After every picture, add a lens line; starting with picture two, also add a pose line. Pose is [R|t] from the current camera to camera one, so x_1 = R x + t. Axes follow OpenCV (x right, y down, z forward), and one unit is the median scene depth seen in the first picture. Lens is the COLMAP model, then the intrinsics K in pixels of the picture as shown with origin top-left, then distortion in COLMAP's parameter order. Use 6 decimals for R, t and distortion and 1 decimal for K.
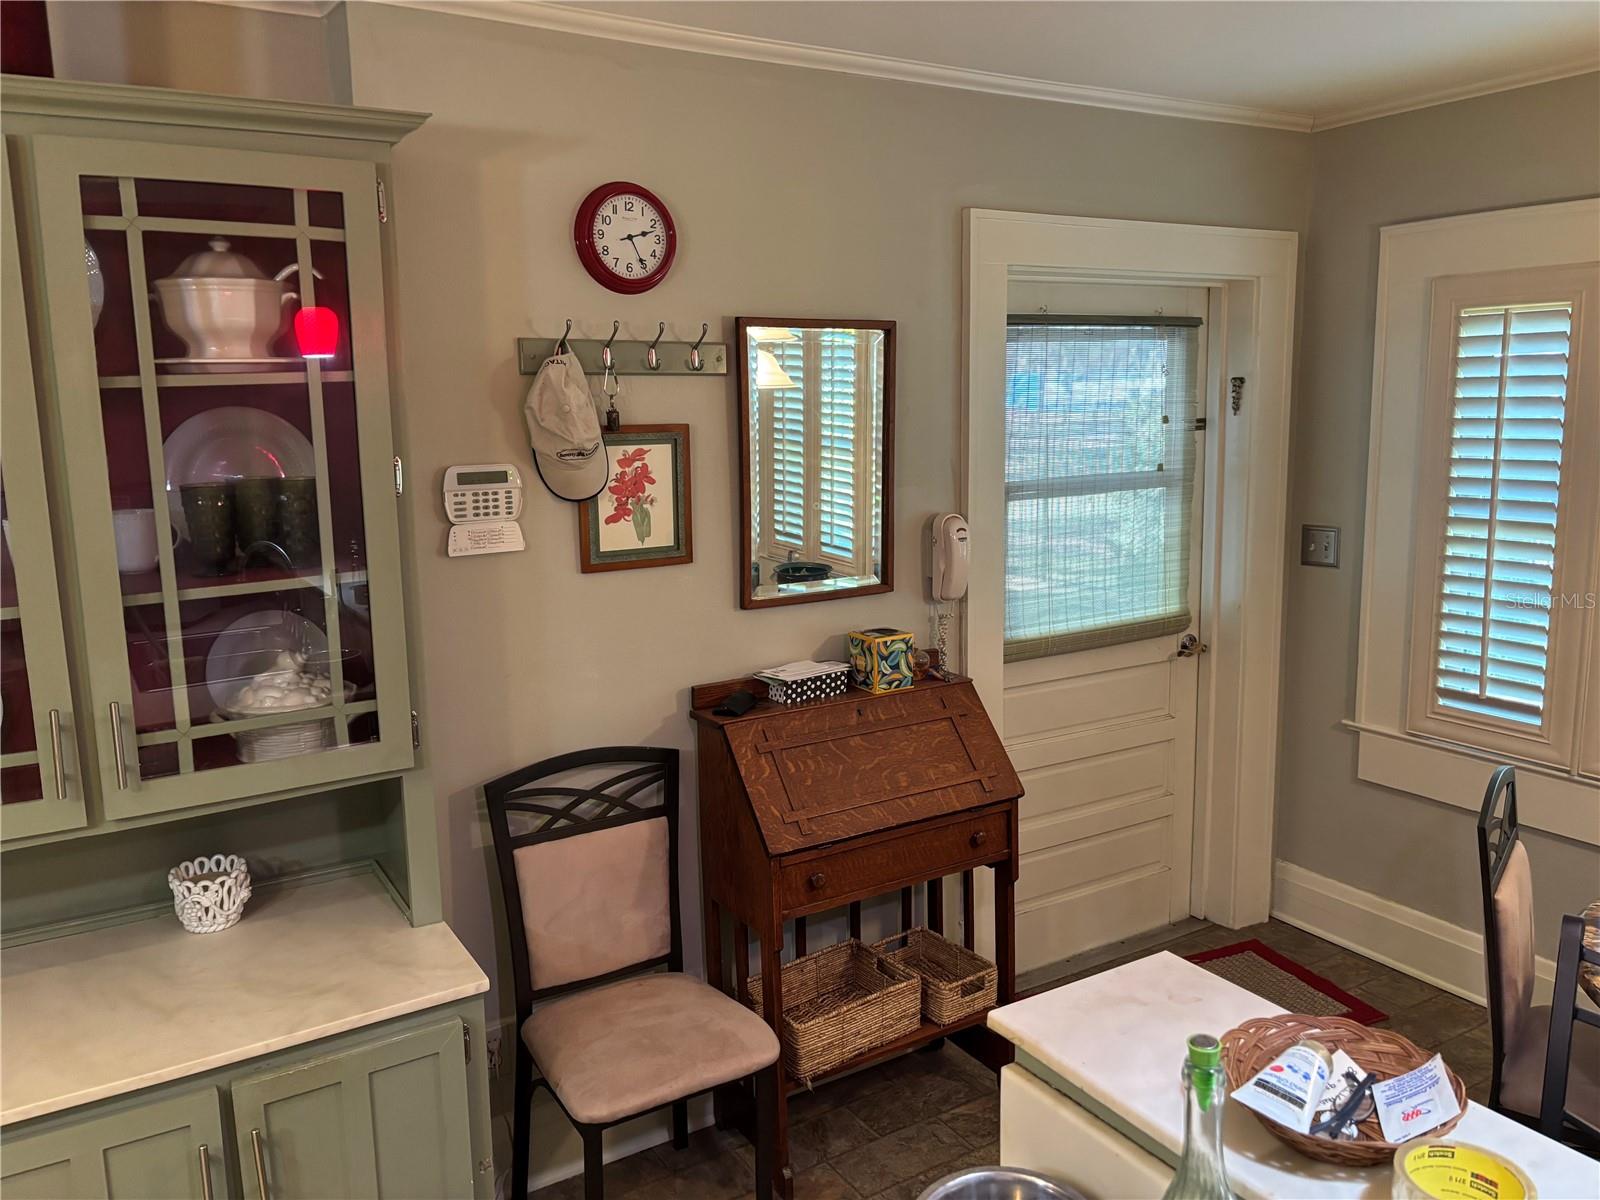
lens RADIAL K [[1178.8, 0, 799.9], [0, 1178.8, 562.5], [0, 0, 1]] dist [0.007094, 0.002021]
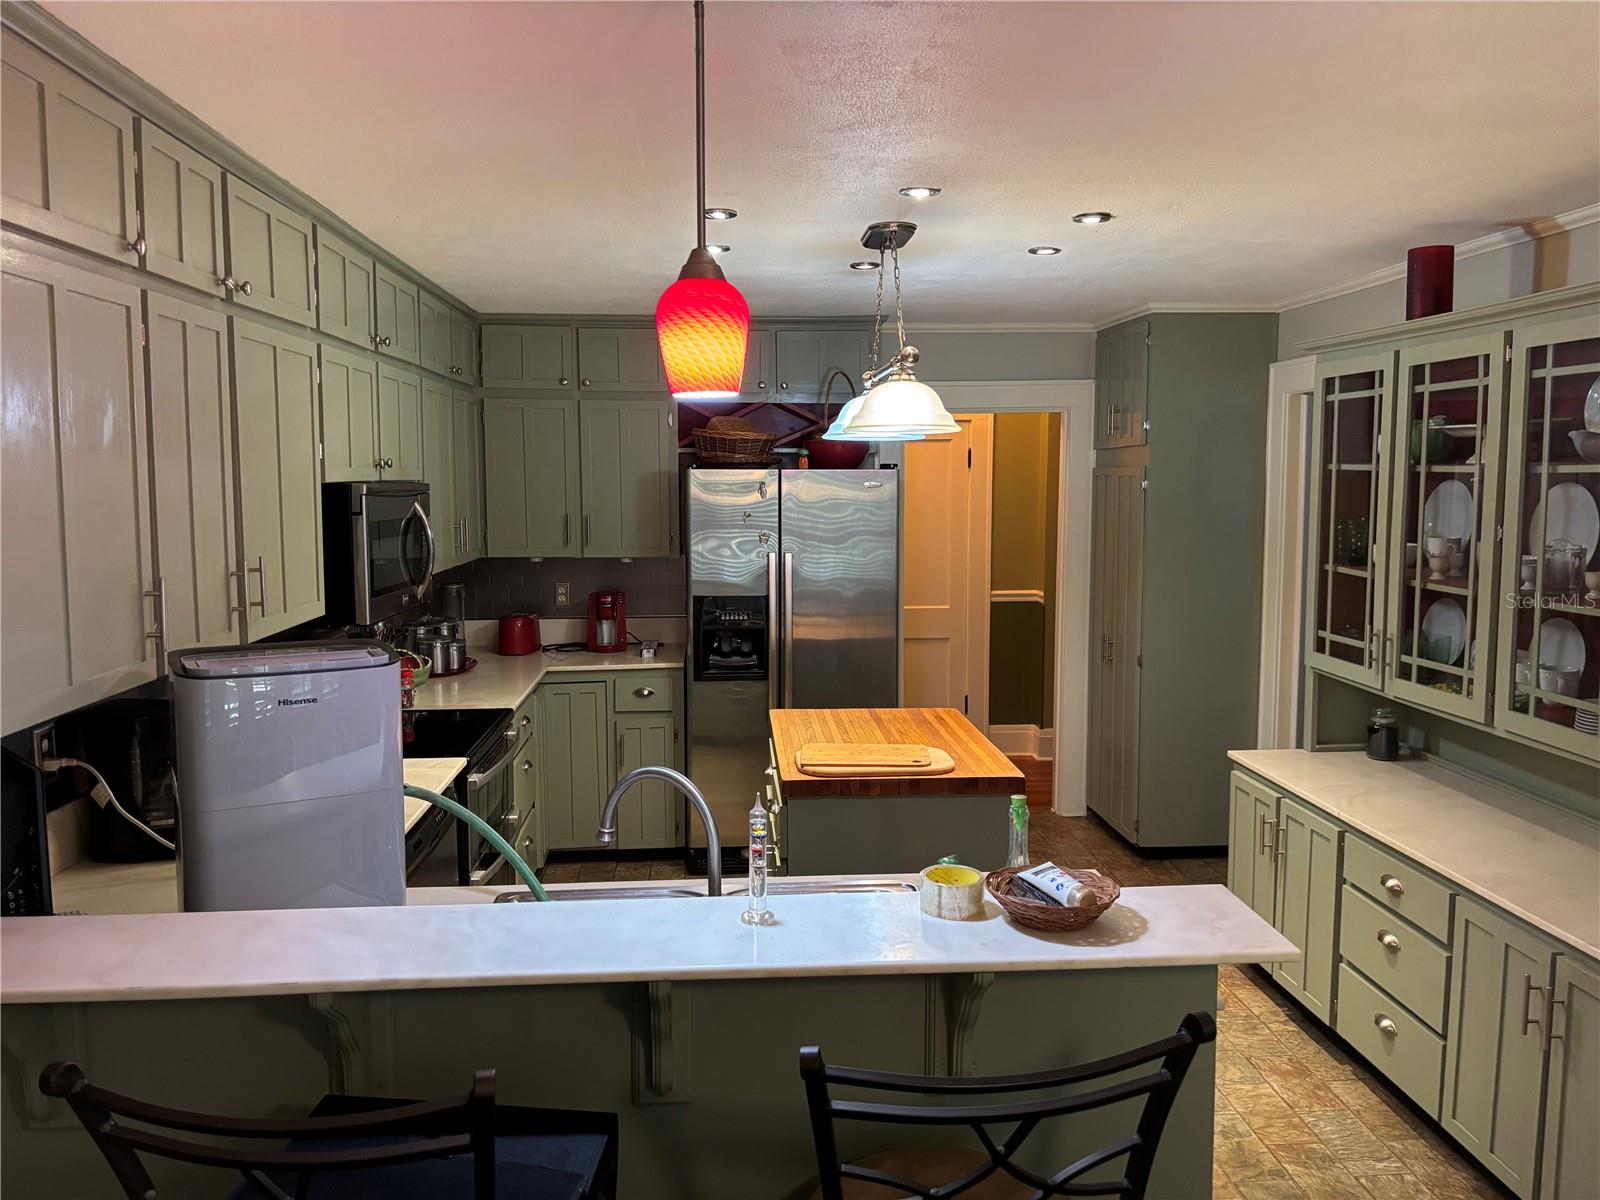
lens RADIAL K [[1178.8, 0, 799.9], [0, 1178.8, 562.5], [0, 0, 1]] dist [0.007094, 0.002021]
pose [[-0.480056, 0.095876, -0.871983, 1.481204], [-0.126011, 0.976164, 0.176705, -0.201191], [0.868140, 0.194708, -0.456532, 0.967221]]
